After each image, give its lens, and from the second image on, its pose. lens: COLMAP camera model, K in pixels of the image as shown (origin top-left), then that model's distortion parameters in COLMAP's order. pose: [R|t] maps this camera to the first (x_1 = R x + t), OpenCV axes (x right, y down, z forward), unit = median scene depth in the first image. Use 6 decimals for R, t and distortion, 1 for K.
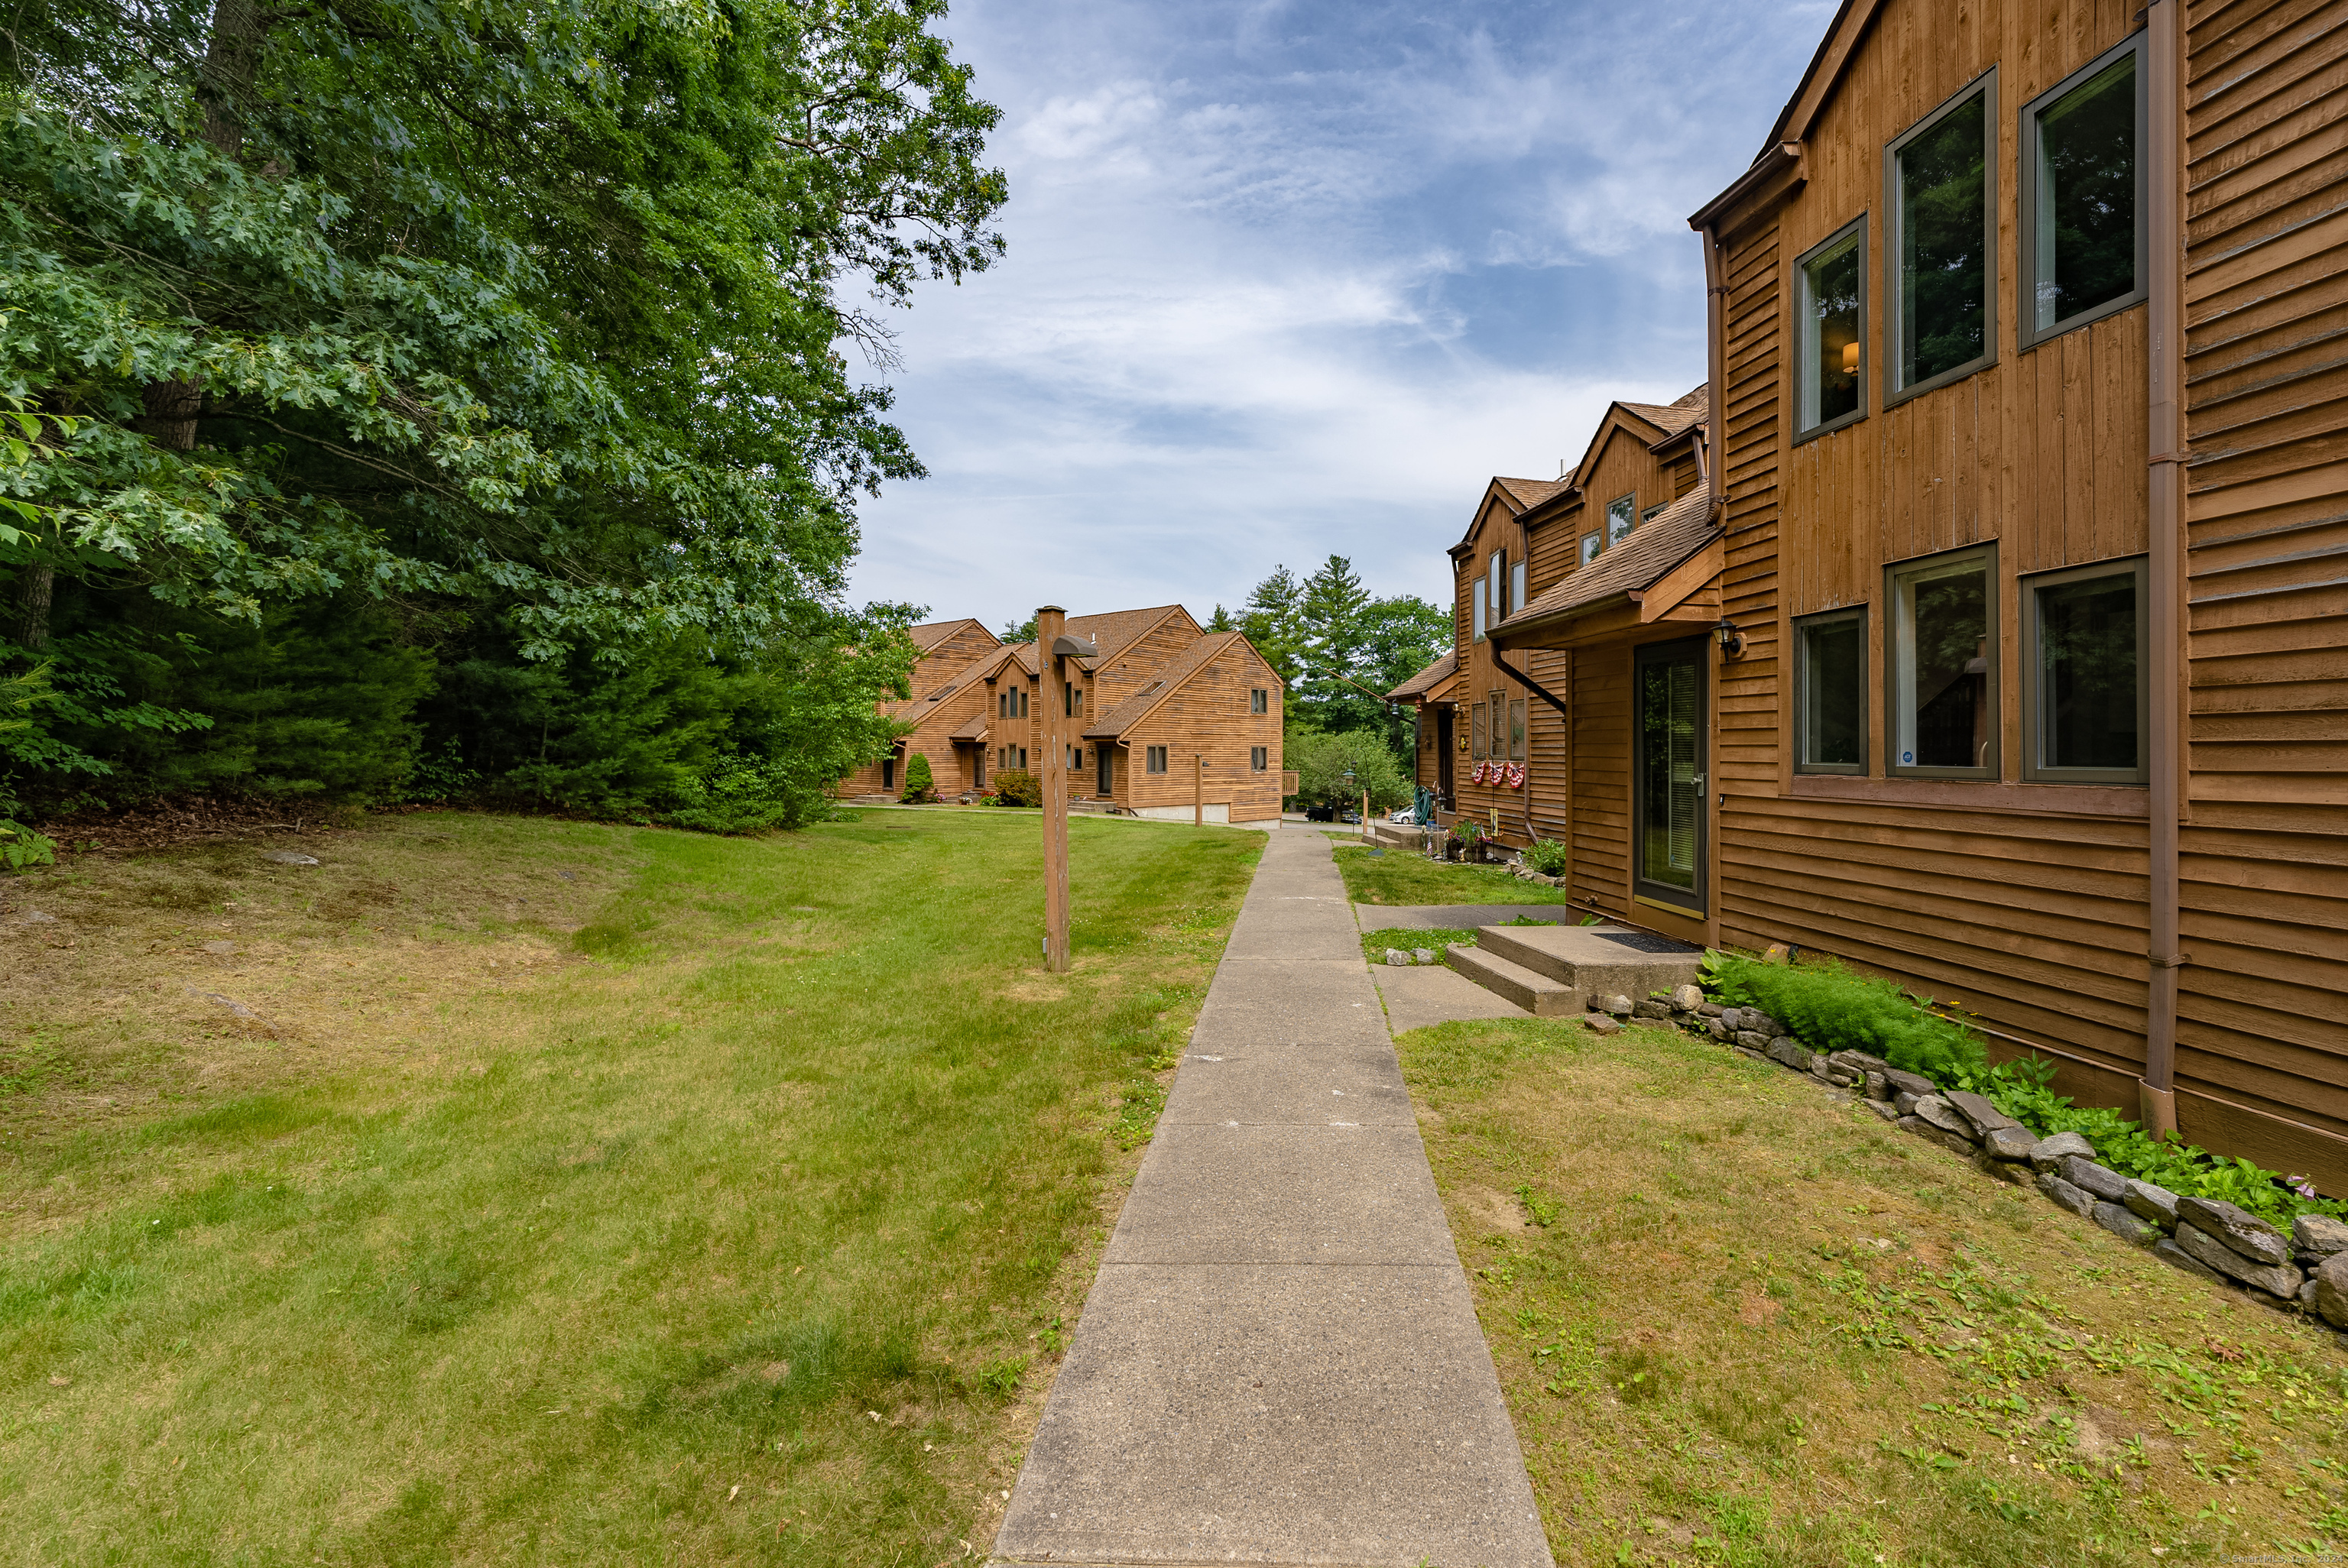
lens RADIAL K [[978.8, 0, 1230.7], [0, 978.8, 758.9], [0, 0, 1]] dist [-0.000316, -0.000339]
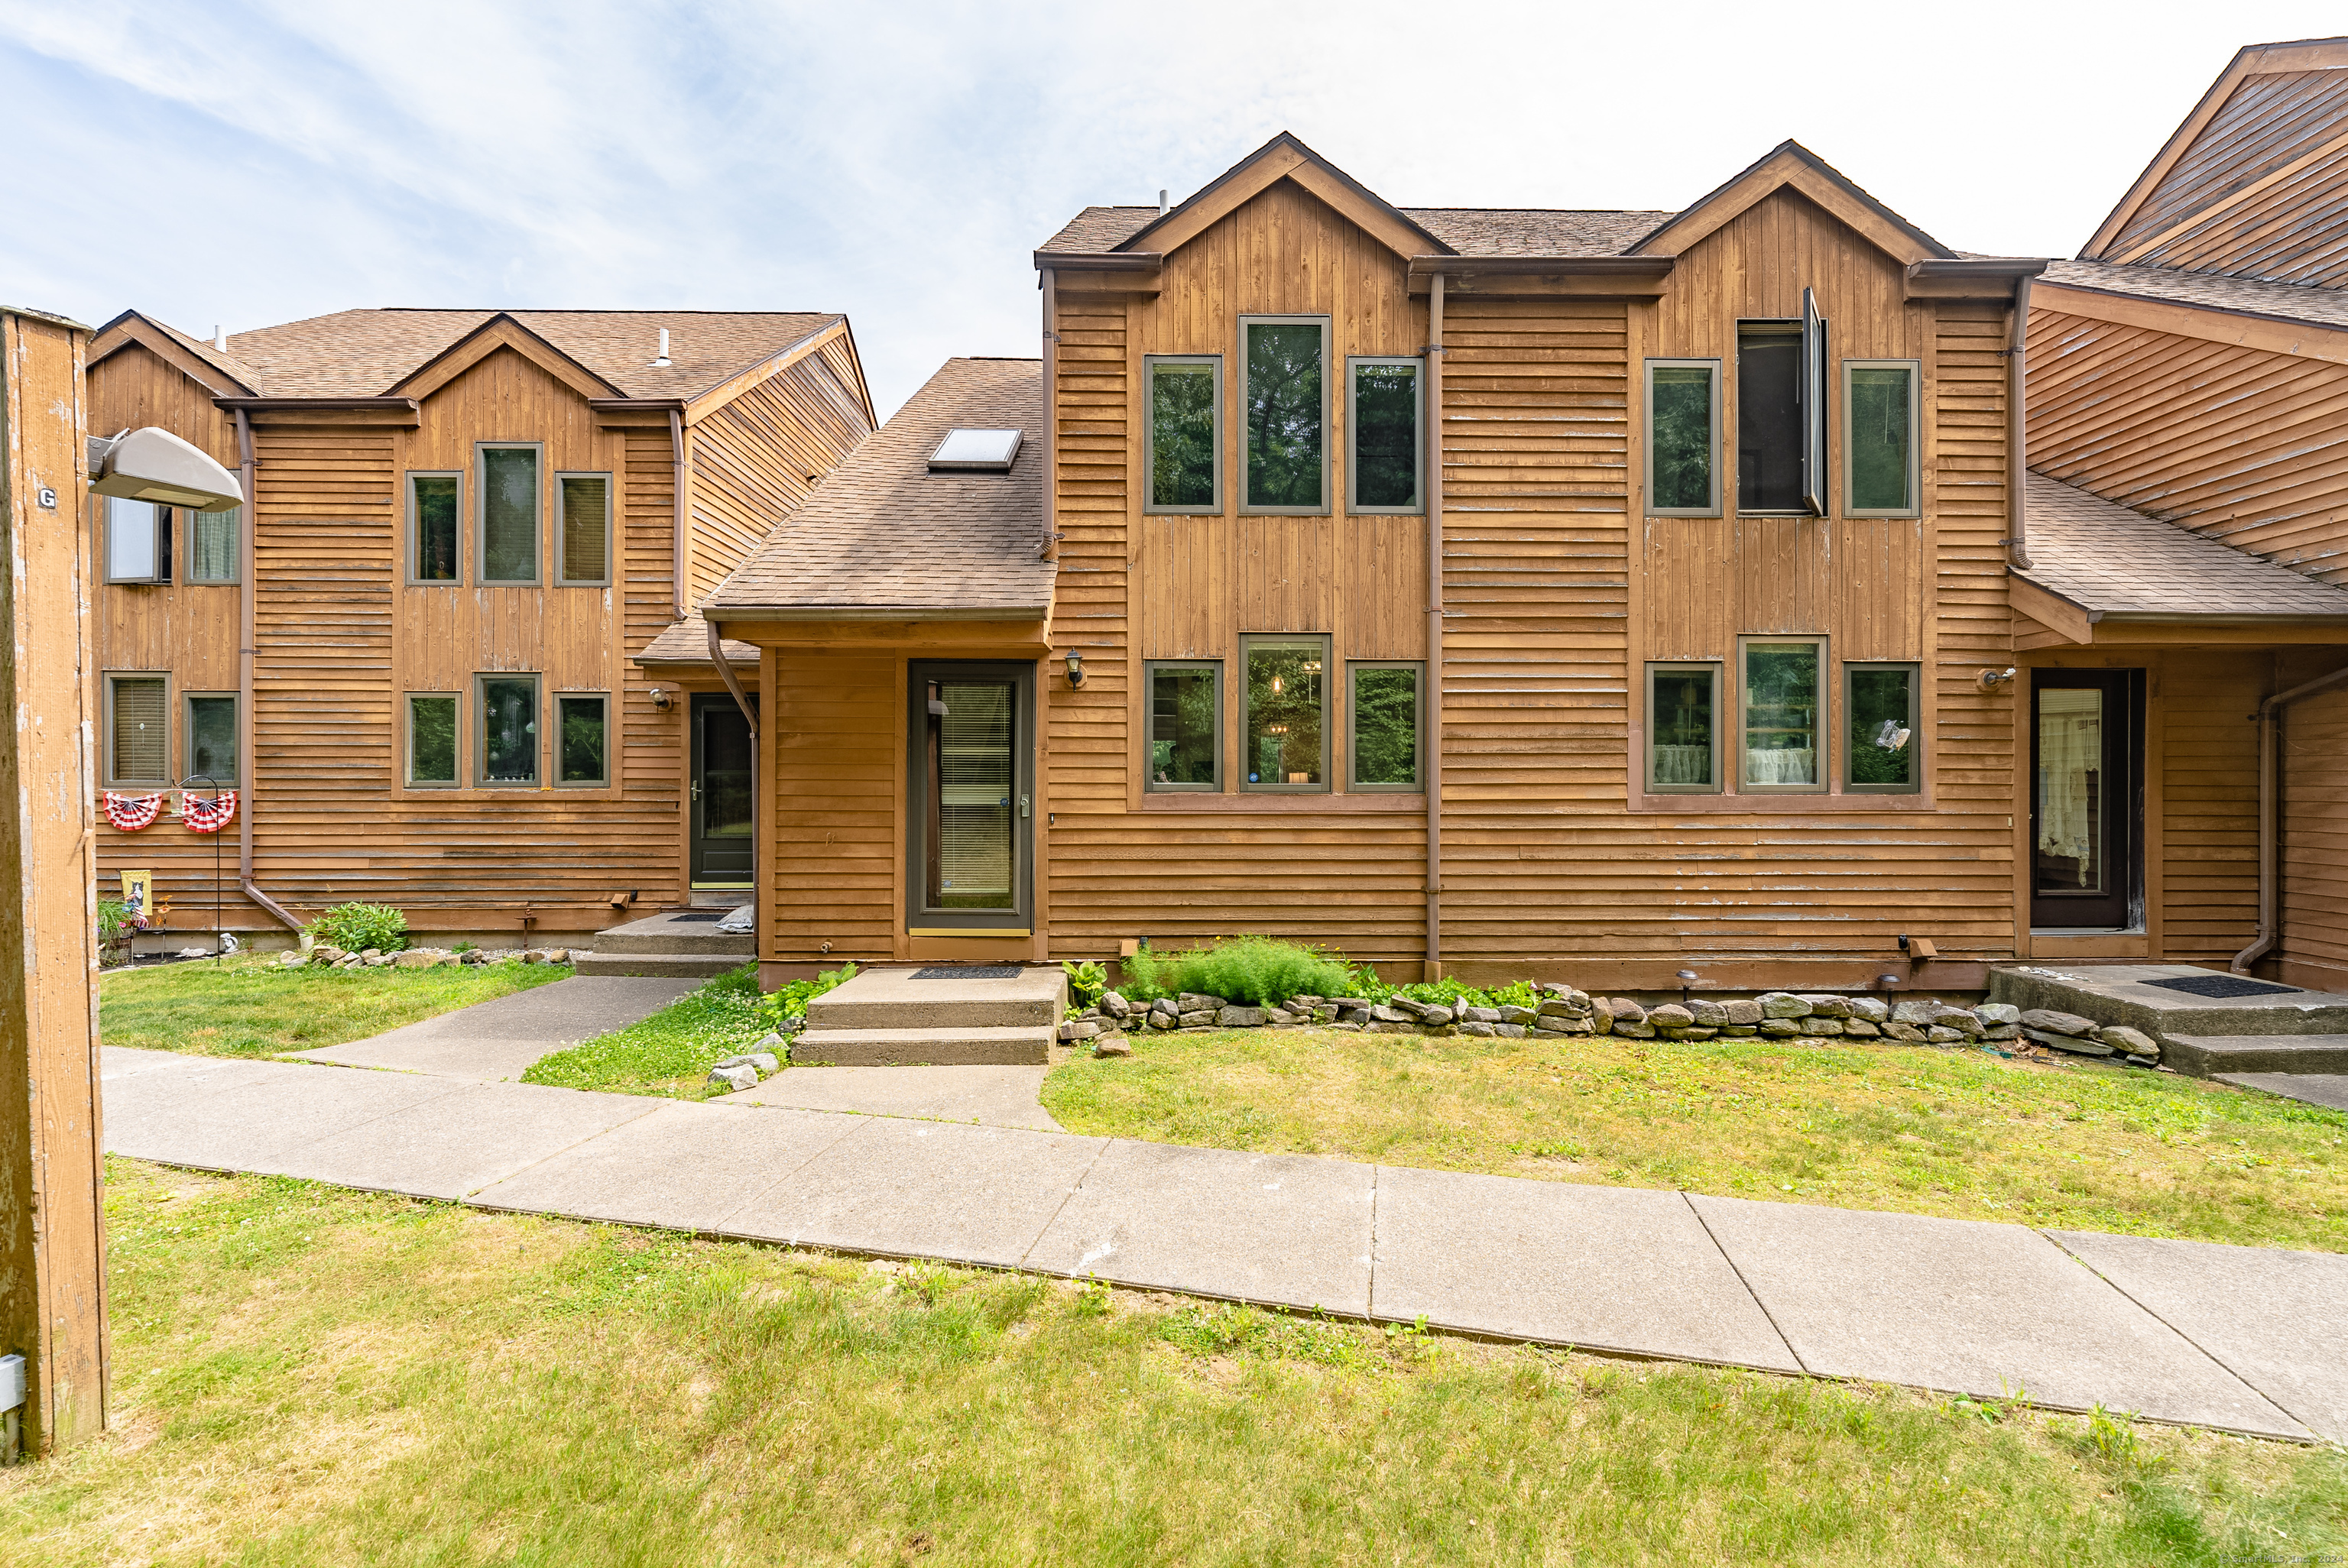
lens RADIAL K [[962.8, 0, 1203.5], [0, 962.8, 788.1], [0, 0, 1]] dist [0.000999, -0.000170]
pose [[0.168313, -0.014229, 0.985631, -0.708309], [0.007185, 0.999887, 0.013208, -0.005606], [-0.985707, 0.004858, 0.168397, 0.934825]]
